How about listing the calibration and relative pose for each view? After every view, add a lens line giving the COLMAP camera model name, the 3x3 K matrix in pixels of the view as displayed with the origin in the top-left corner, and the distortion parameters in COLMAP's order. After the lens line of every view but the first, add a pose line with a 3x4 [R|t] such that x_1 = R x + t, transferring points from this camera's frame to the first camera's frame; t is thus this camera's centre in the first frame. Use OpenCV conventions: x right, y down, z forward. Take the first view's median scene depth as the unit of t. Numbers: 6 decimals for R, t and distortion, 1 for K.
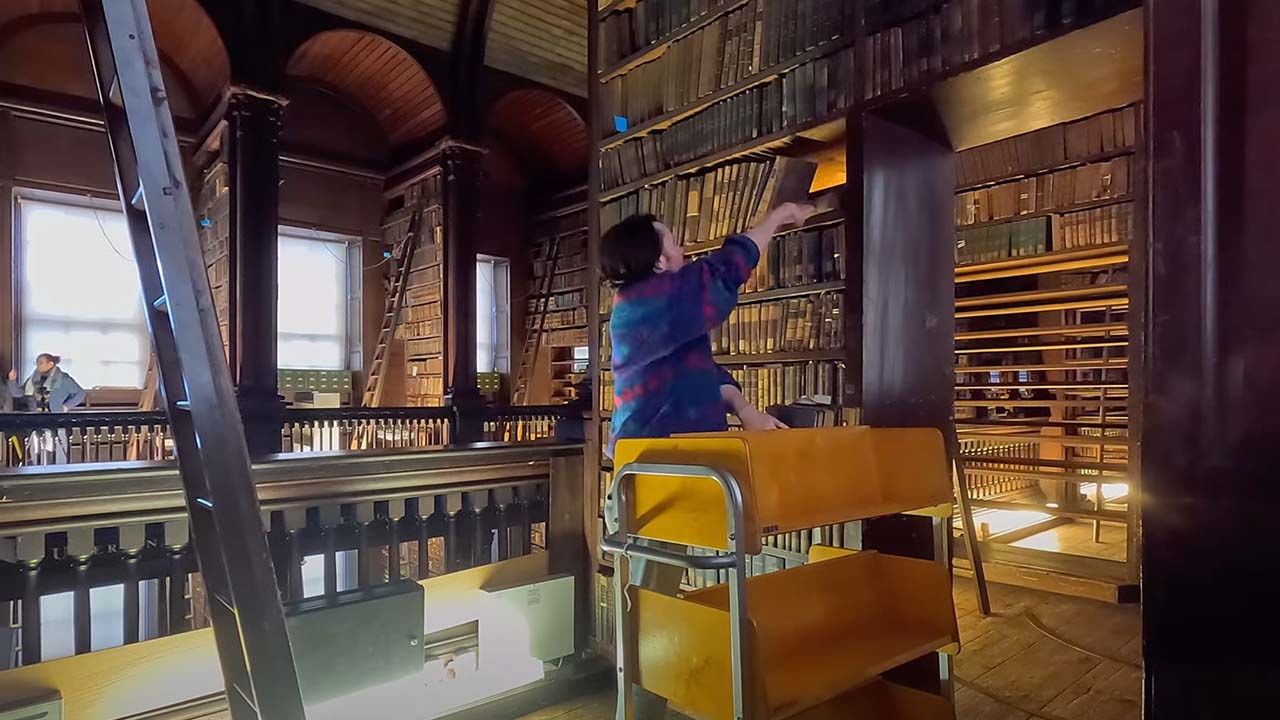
lens RADIAL K [[715.2, 0, 641.0], [0, 715.2, 397.6], [0, 0, 1]] dist [0.000188, 0.000693]
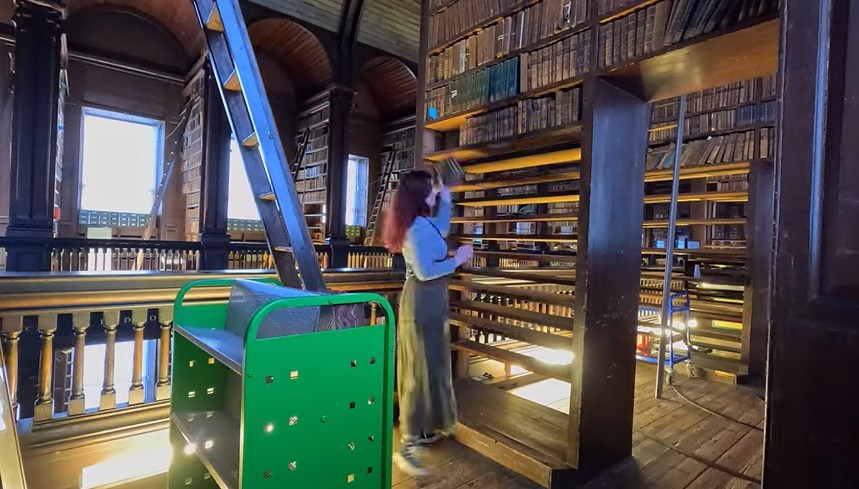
lens RADIAL K [[429.8, 0, 429.5], [0, 429.8, 244.5], [0, 0, 1]] dist [-0.004500, -0.000581]
pose [[0.998393, 0.042153, -0.037865, 0.191323], [-0.042137, 0.999111, 0.001213, -0.001669], [0.037883, 0.000384, 0.999282, 0.172435]]
